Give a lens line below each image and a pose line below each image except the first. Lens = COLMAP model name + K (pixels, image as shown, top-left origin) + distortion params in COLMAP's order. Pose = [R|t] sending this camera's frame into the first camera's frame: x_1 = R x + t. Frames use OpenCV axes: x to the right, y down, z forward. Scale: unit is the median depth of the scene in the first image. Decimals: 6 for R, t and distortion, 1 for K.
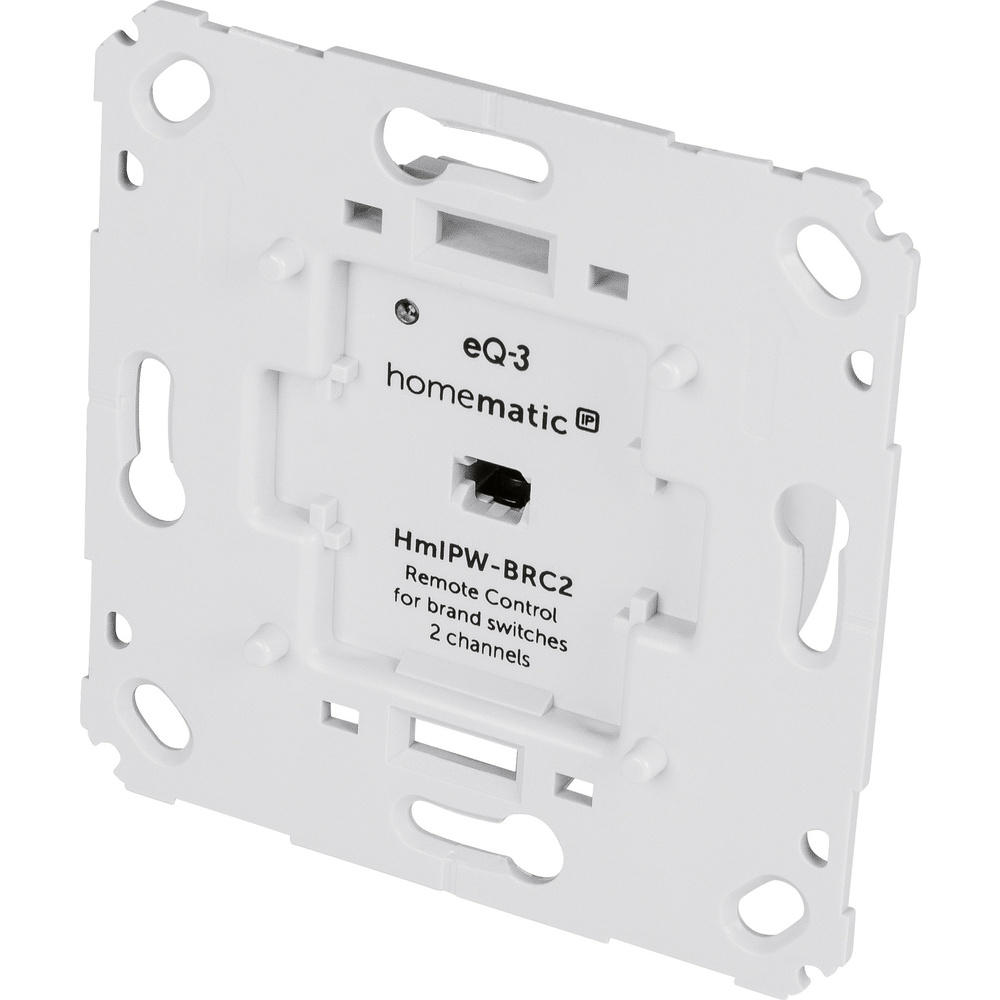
lens RADIAL K [[5853.1, 0, 441.4], [0, 5853.1, 494.2], [0, 0, 1]] dist [0.456176, 0.000000]
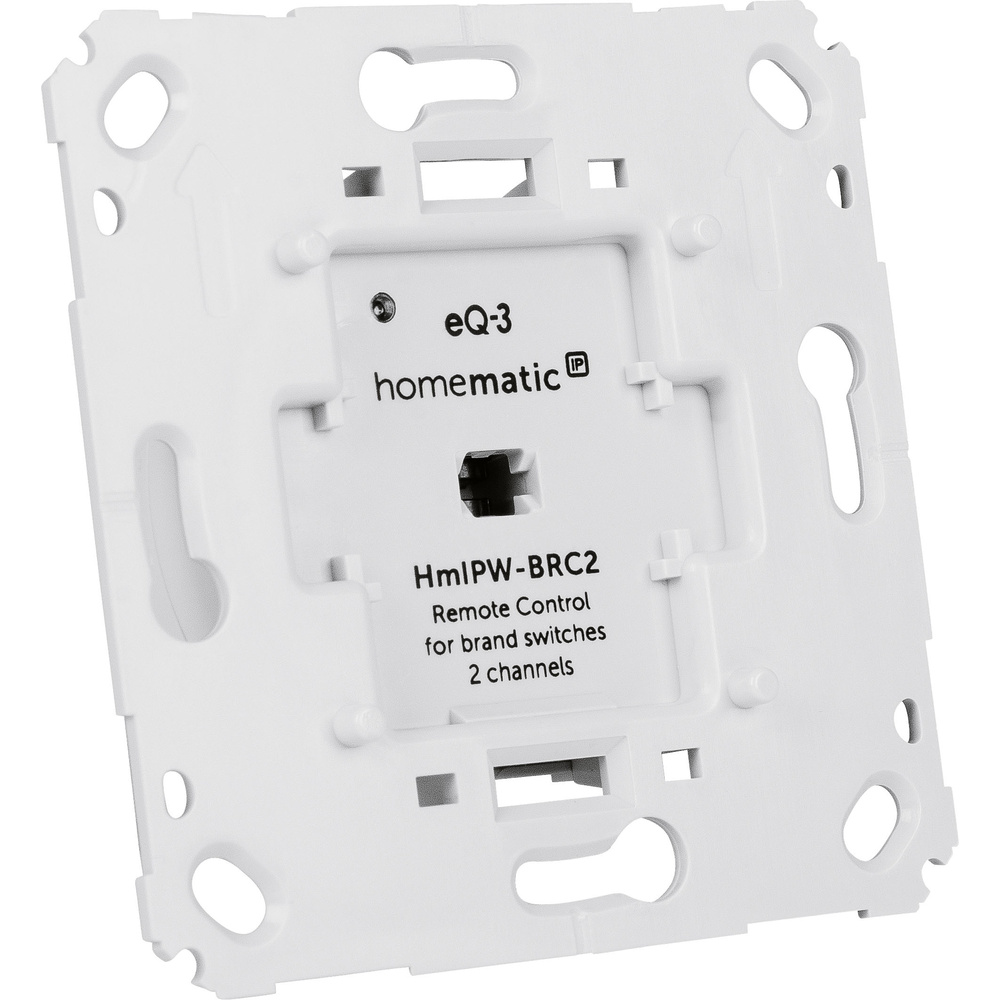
lens RADIAL K [[5853.1, 0, 503.2], [0, 5853.1, 502.2], [0, 0, 1]] dist [0.456176, 0.000000]
pose [[0.484623, -0.039012, 0.873853, -0.804081], [0.519154, 0.816856, -0.251446, 0.236021], [-0.704003, 0.575521, 0.416120, 0.609405]]
